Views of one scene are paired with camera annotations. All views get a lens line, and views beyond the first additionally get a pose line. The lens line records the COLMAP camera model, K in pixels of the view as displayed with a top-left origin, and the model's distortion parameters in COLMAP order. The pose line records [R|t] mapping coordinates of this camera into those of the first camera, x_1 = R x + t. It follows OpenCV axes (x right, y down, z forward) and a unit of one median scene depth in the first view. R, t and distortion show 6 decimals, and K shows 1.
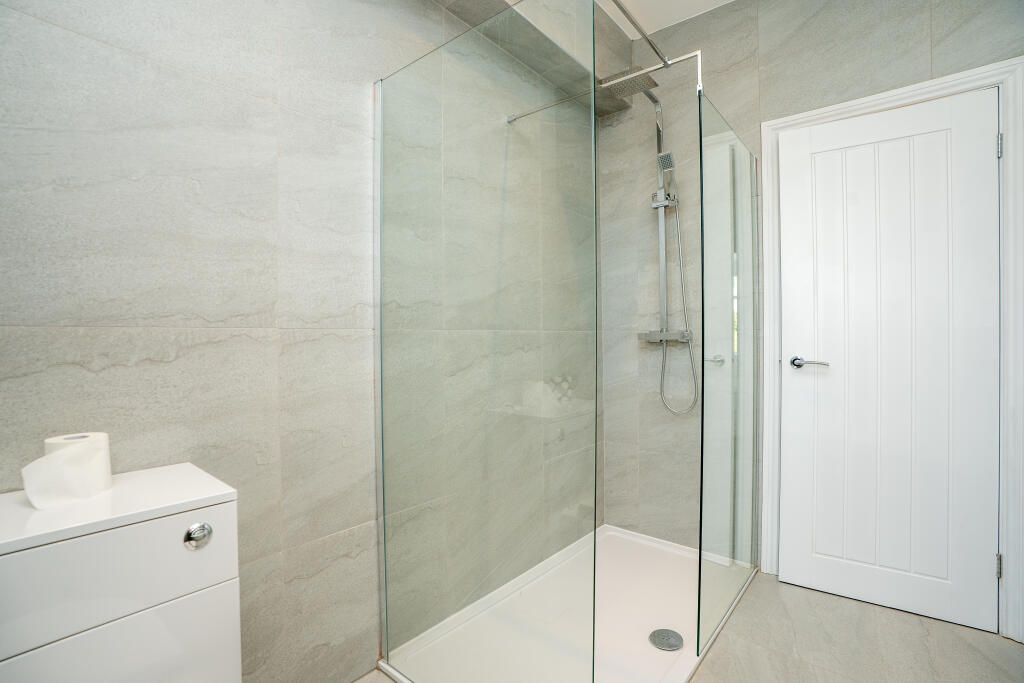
lens RADIAL K [[486.7, 0, 507.3], [0, 486.7, 340.6], [0, 0, 1]] dist [-0.074444, 0.028705]
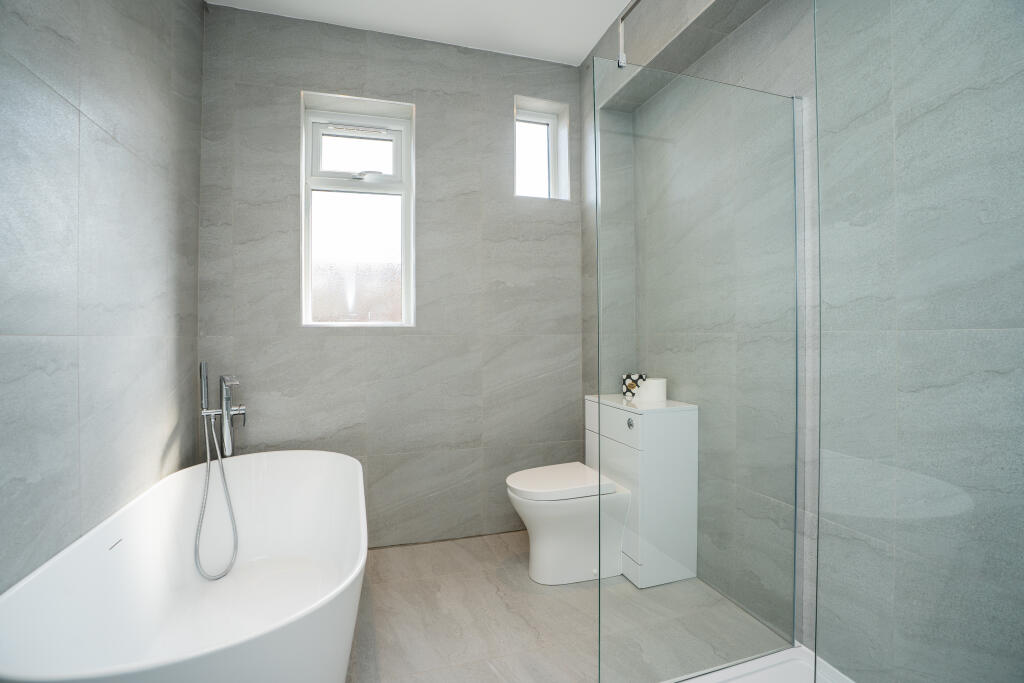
lens RADIAL K [[467.2, 0, 515.3], [0, 467.2, 339.8], [0, 0, 1]] dist [-0.077722, 0.025297]
pose [[-0.540801, 0.016921, -0.840980, 1.005452], [0.006628, 0.999852, 0.015855, -0.028359], [0.841125, 0.003001, -0.540833, 1.114242]]
